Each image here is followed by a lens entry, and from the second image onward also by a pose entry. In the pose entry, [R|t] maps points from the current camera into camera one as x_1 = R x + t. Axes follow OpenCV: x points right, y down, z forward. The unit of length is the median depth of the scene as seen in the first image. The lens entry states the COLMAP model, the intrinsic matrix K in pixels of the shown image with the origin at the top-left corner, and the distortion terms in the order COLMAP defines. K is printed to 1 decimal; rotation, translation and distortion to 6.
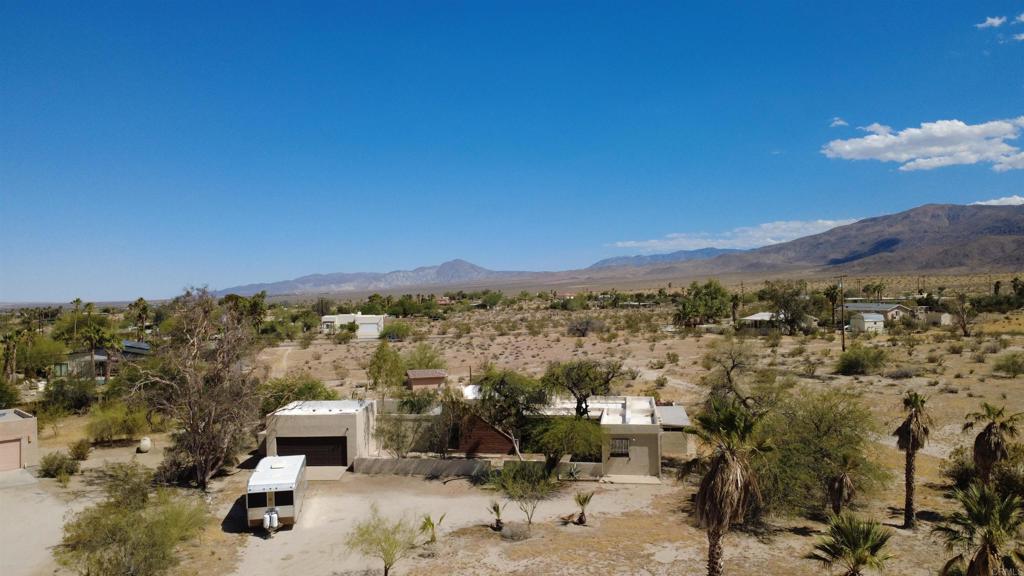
lens RADIAL K [[750.3, 0, 516.8], [0, 750.3, 290.6], [0, 0, 1]] dist [-0.005914, 0.005635]
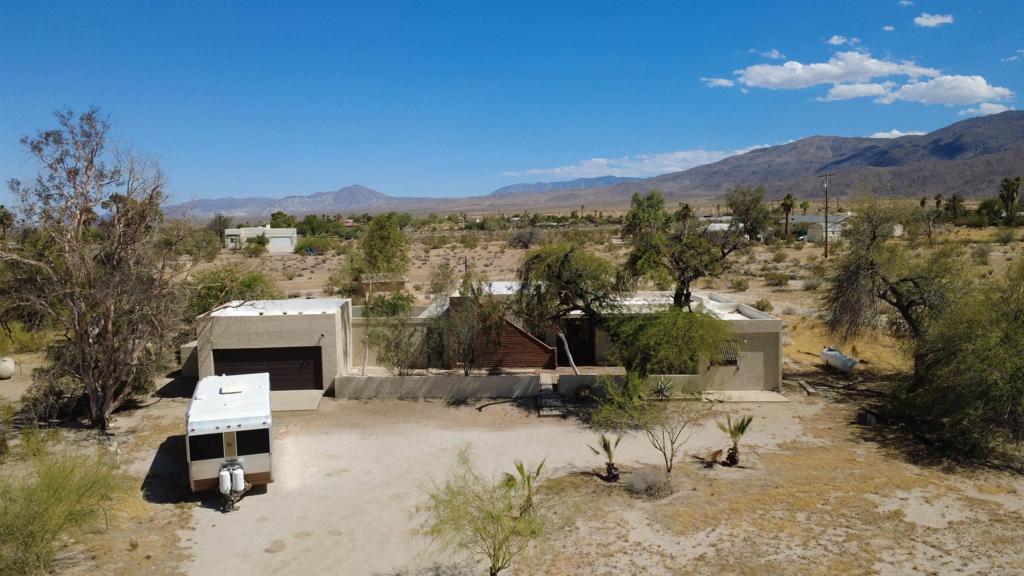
lens RADIAL K [[750.3, 0, 514.2], [0, 750.3, 283.5], [0, 0, 1]] dist [-0.005914, 0.005635]
pose [[0.991691, -0.007770, 0.128409, -0.138580], [-0.003409, 0.996237, 0.086608, 0.077224], [-0.128599, -0.086326, 0.987932, 0.306990]]
